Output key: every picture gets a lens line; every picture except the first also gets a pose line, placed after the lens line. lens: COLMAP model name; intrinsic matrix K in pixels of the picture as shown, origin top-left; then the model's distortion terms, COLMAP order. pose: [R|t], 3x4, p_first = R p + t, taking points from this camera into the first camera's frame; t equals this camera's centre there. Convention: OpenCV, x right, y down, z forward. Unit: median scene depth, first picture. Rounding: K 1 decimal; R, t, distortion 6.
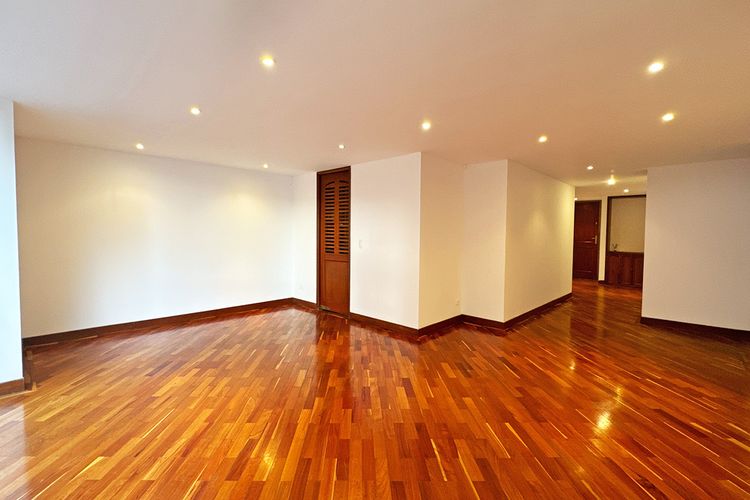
lens RADIAL K [[327.2, 0, 374.5], [0, 327.2, 240.0], [0, 0, 1]] dist [-0.000300, 0.000001]
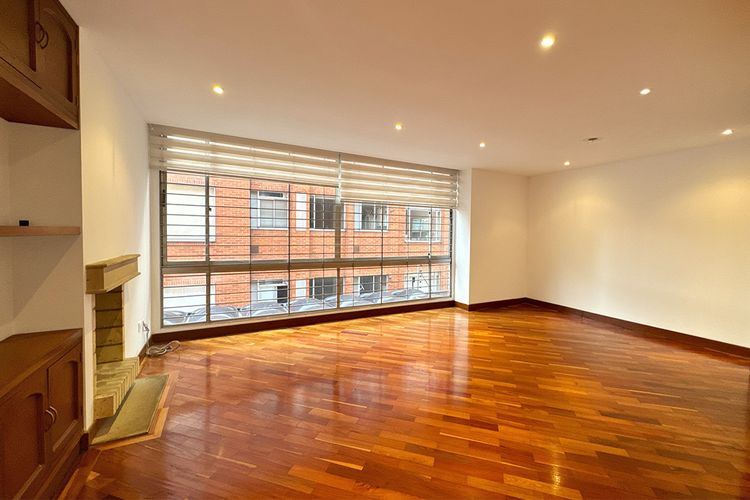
lens RADIAL K [[298.1, 0, 370.8], [0, 298.1, 241.9], [0, 0, 1]] dist [-0.000505, -0.000109]
pose [[-0.315931, 0.017150, -0.948627, 0.757088], [-0.045601, 0.998407, 0.033236, 0.003129], [0.947686, 0.053758, -0.314645, 0.871981]]
